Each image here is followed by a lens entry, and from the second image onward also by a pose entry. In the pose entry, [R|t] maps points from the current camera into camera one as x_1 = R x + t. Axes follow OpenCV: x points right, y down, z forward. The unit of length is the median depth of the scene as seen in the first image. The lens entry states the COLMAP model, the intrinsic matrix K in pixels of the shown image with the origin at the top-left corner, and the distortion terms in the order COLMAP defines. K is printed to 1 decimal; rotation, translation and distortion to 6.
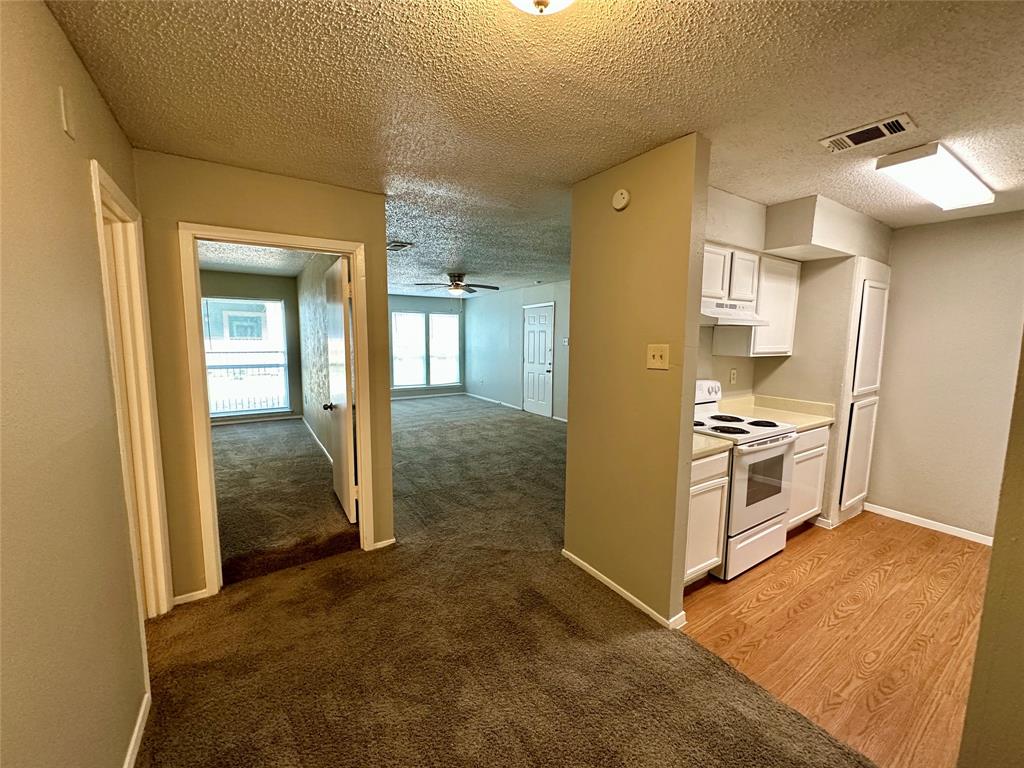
lens RADIAL K [[408.5, 0, 512.5], [0, 408.5, 381.8], [0, 0, 1]] dist [0.001667, 0.000543]
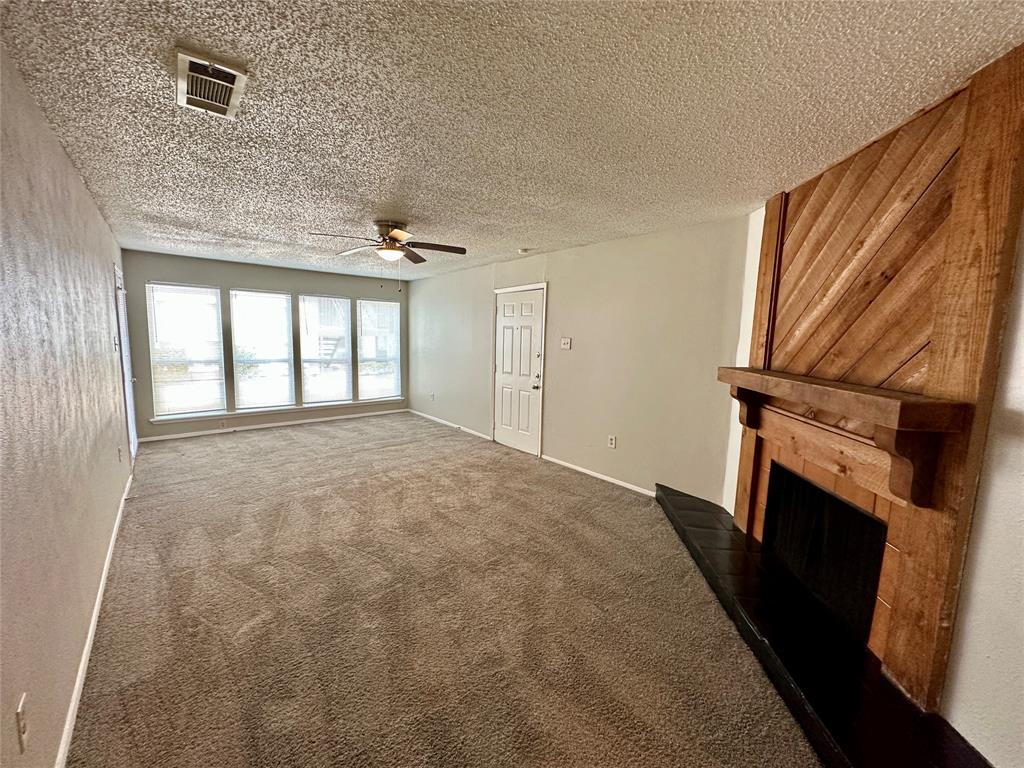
lens RADIAL K [[408.5, 0, 511.8], [0, 408.5, 381.4], [0, 0, 1]] dist [0.001667, 0.000543]
pose [[0.991863, 0.000331, 0.127309, -0.035727], [-0.001143, 0.999979, 0.006304, -0.039674], [-0.127304, -0.006398, 0.991843, 0.345927]]
